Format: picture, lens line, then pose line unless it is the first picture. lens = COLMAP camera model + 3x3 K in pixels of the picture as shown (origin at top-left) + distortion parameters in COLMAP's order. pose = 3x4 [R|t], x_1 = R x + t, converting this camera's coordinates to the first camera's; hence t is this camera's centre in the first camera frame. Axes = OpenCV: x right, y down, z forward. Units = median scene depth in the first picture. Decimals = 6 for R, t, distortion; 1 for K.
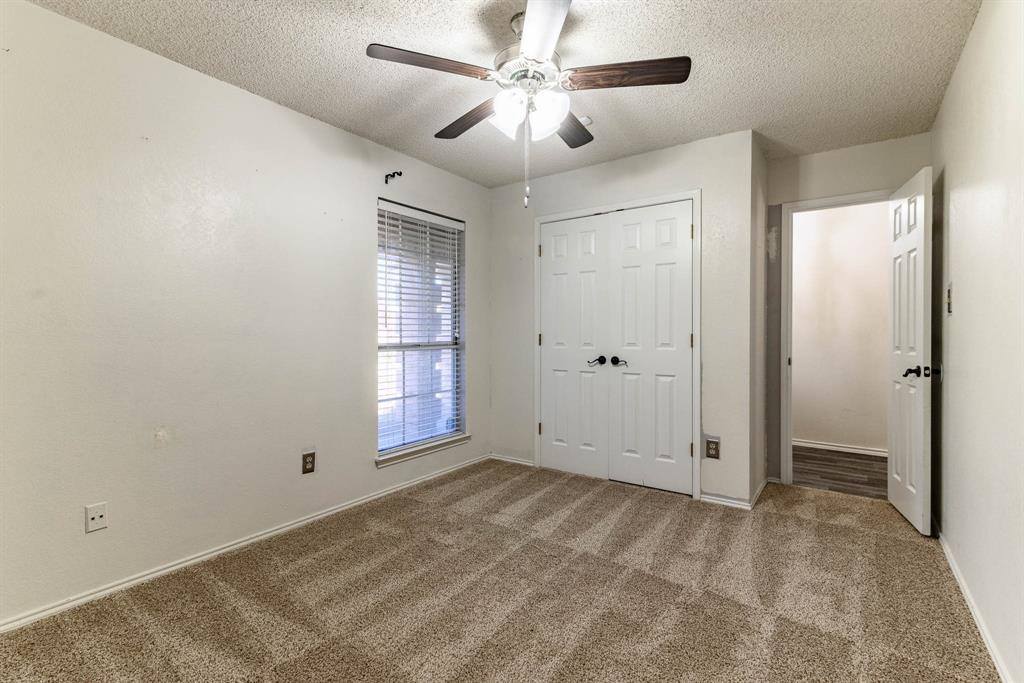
lens RADIAL K [[464.6, 0, 512.0], [0, 464.6, 341.5], [0, 0, 1]] dist [0.027684, -0.001161]
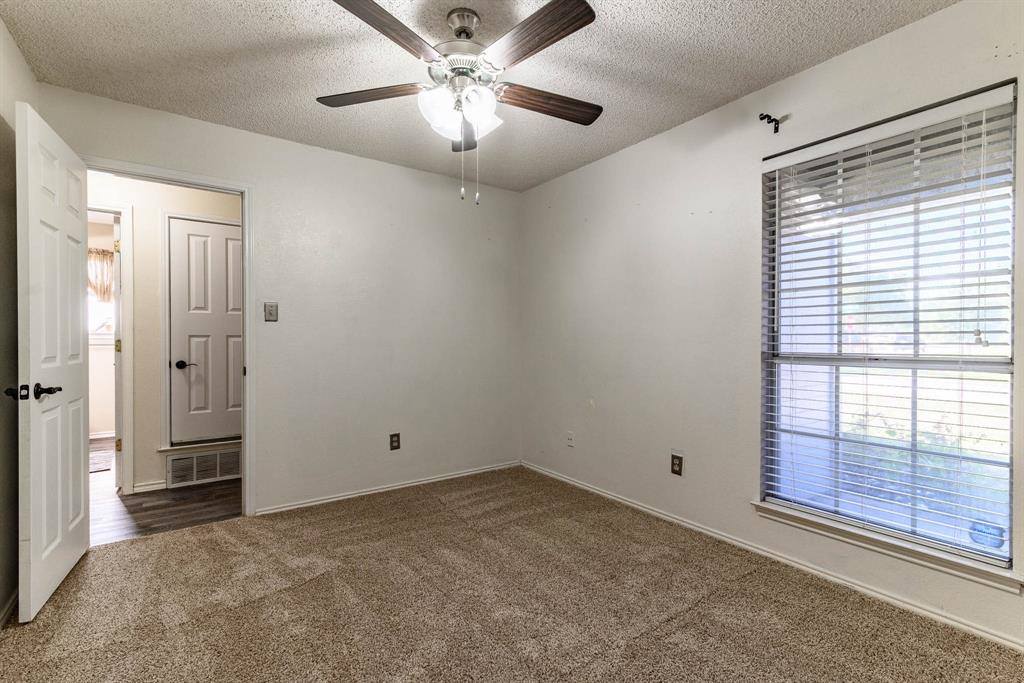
lens RADIAL K [[463.3, 0, 522.1], [0, 463.3, 343.4], [0, 0, 1]] dist [0.015014, -0.000144]
pose [[-0.314803, 0.005935, -0.949138, 0.516818], [-0.017866, 0.999766, 0.012177, -0.010687], [0.948989, 0.020791, -0.314624, 0.802714]]
